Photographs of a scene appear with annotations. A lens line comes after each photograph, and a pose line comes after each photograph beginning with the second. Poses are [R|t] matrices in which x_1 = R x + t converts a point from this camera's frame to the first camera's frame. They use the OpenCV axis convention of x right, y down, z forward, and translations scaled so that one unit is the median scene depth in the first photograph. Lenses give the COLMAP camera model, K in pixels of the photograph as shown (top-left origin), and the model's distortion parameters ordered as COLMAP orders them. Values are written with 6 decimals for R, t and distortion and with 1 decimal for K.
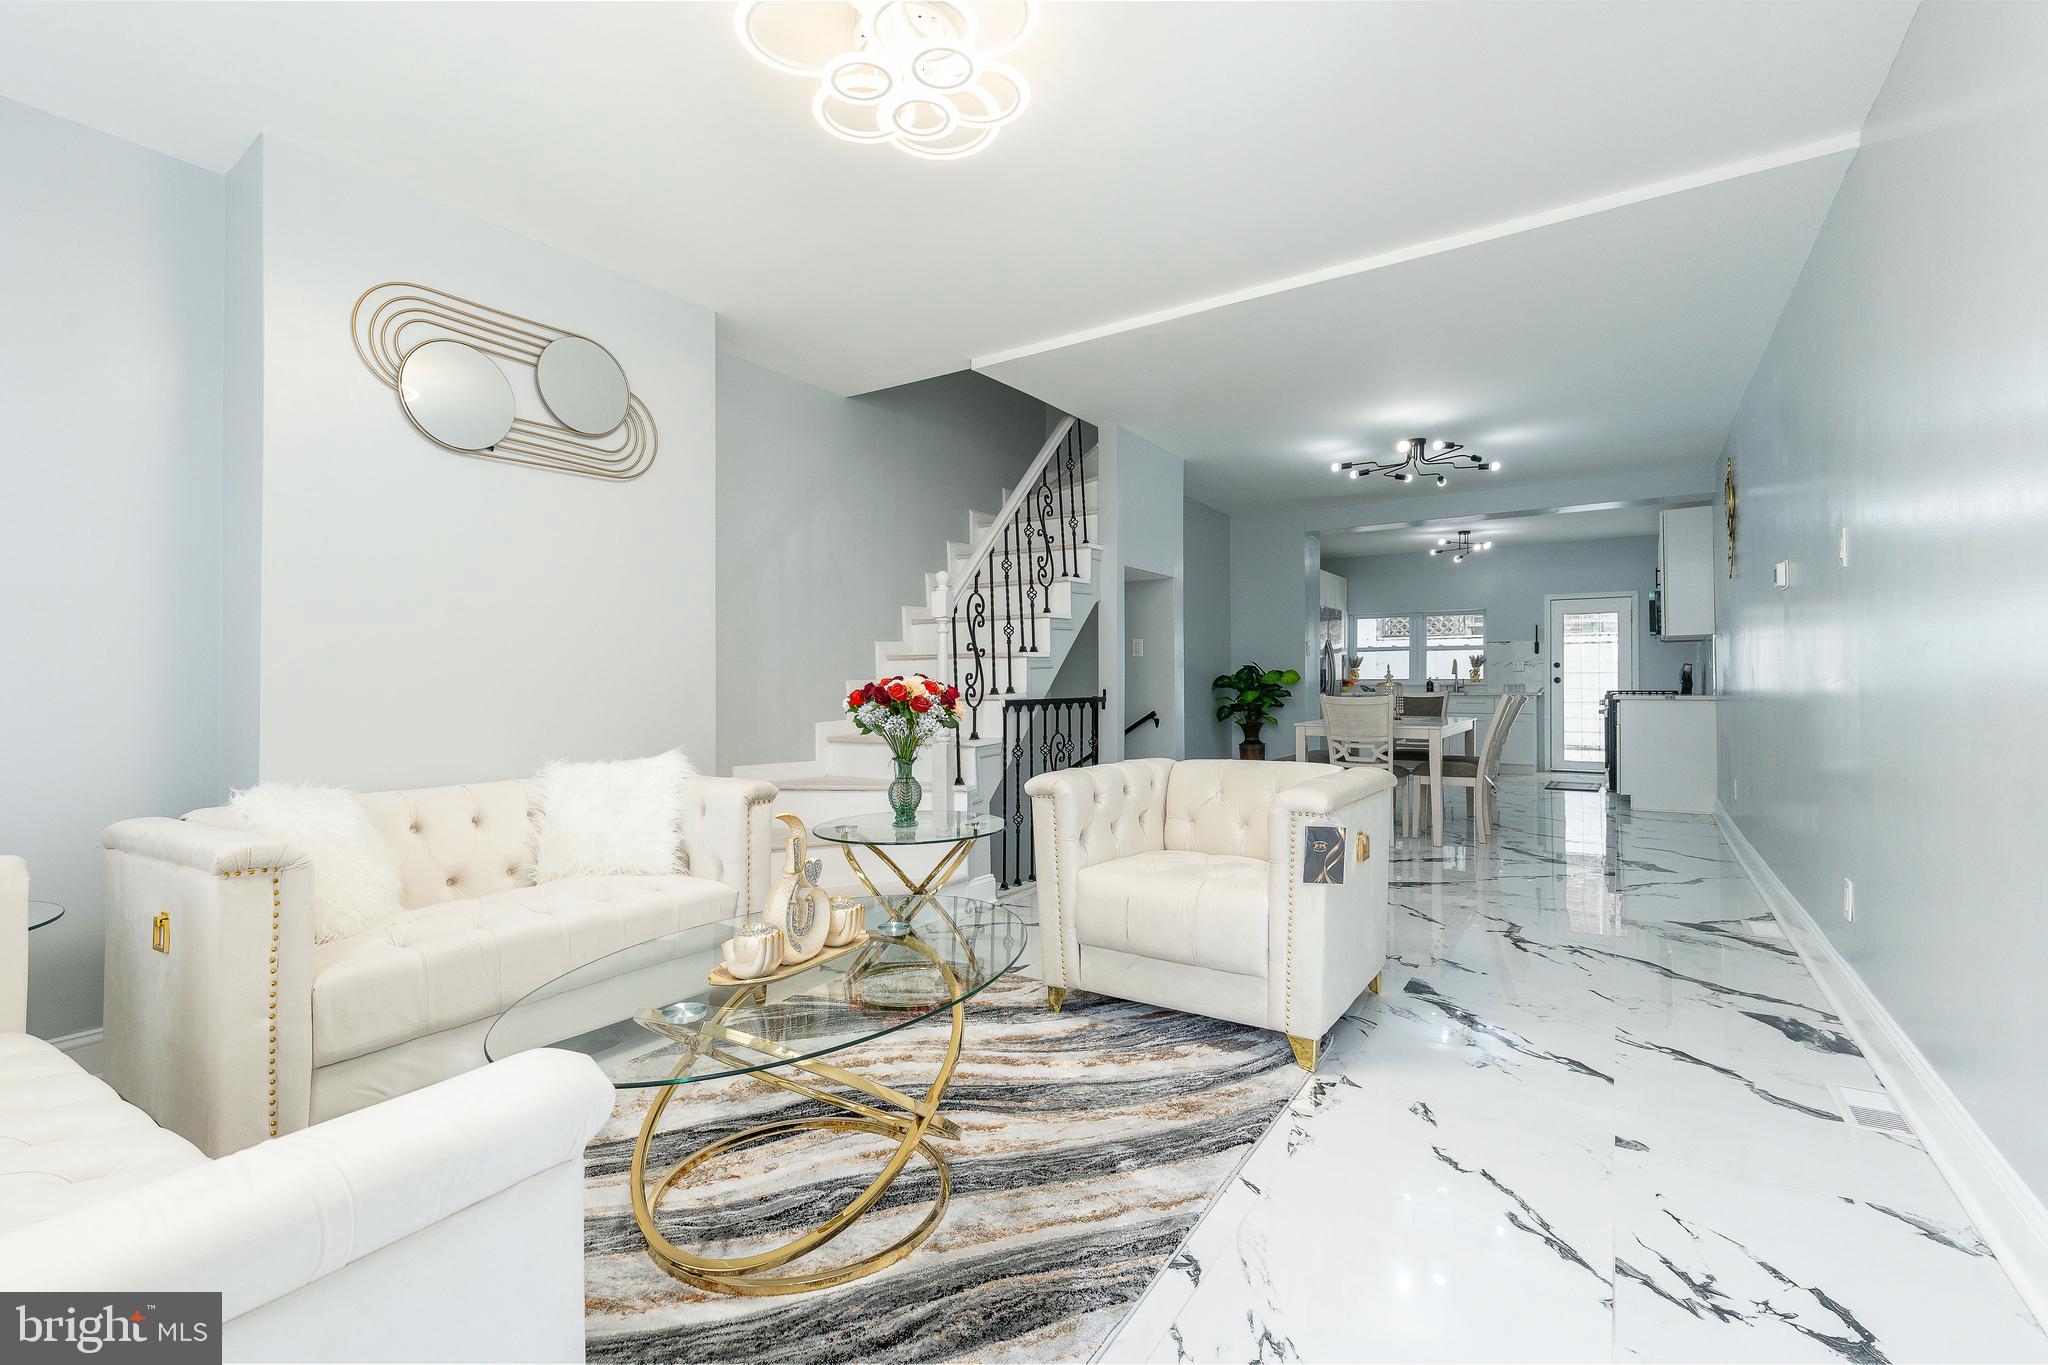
lens RADIAL K [[916.3, 0, 1016.3], [0, 916.3, 673.9], [0, 0, 1]] dist [0.004592, -0.000474]
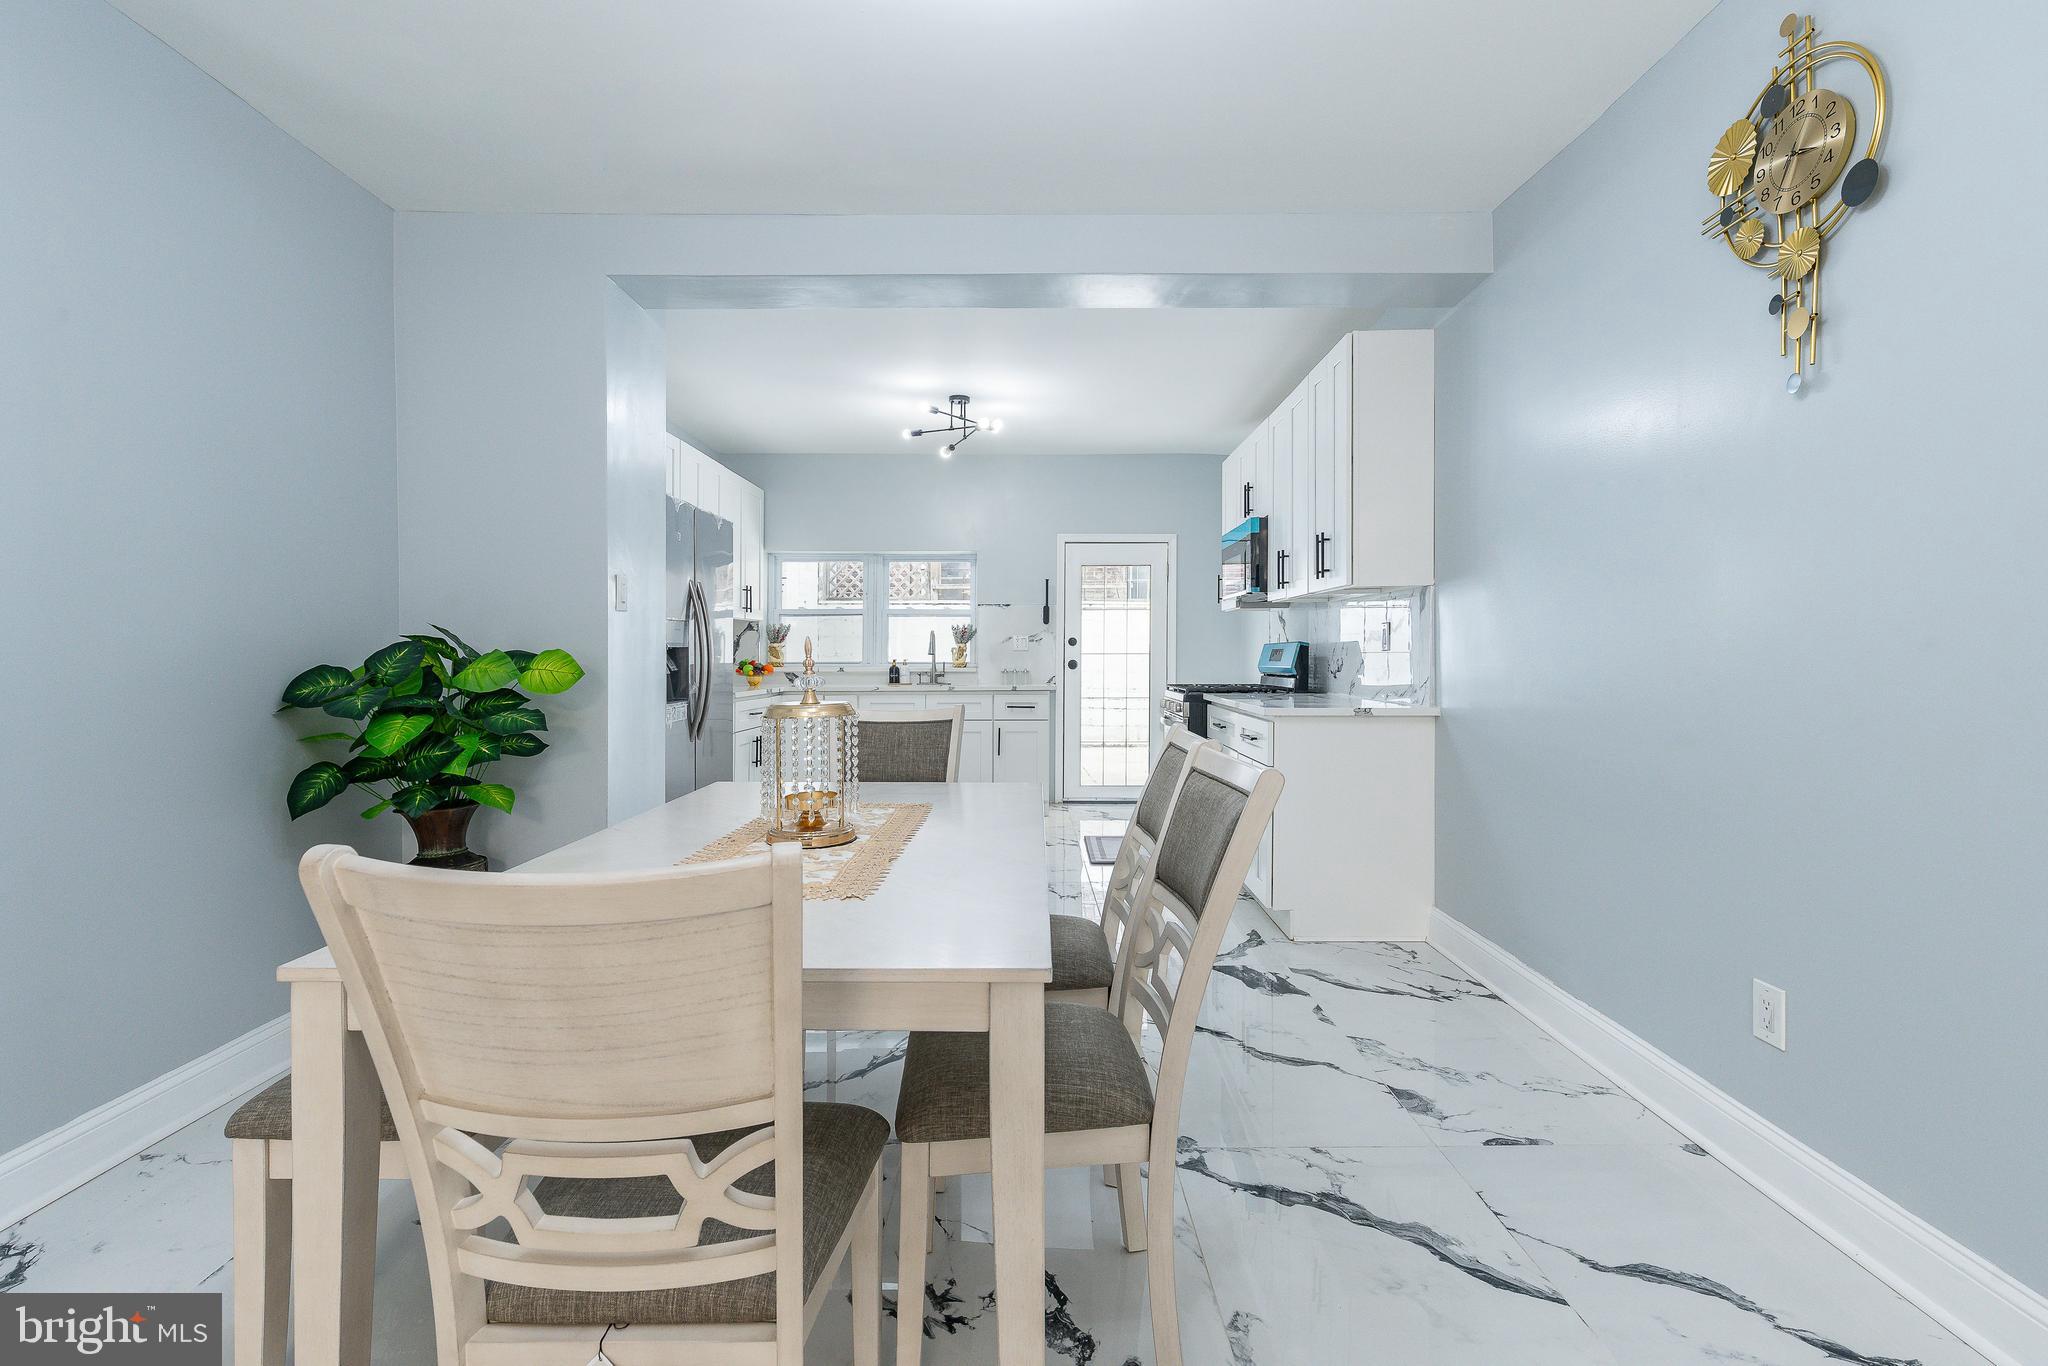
lens RADIAL K [[916.3, 0, 1023.0], [0, 916.3, 668.4], [0, 0, 1]] dist [0.004592, -0.000474]
pose [[0.834927, -0.006550, 0.550322, 0.195084], [-0.006463, 0.999744, 0.021705, -0.004543], [-0.550323, -0.021678, 0.834670, 0.465063]]
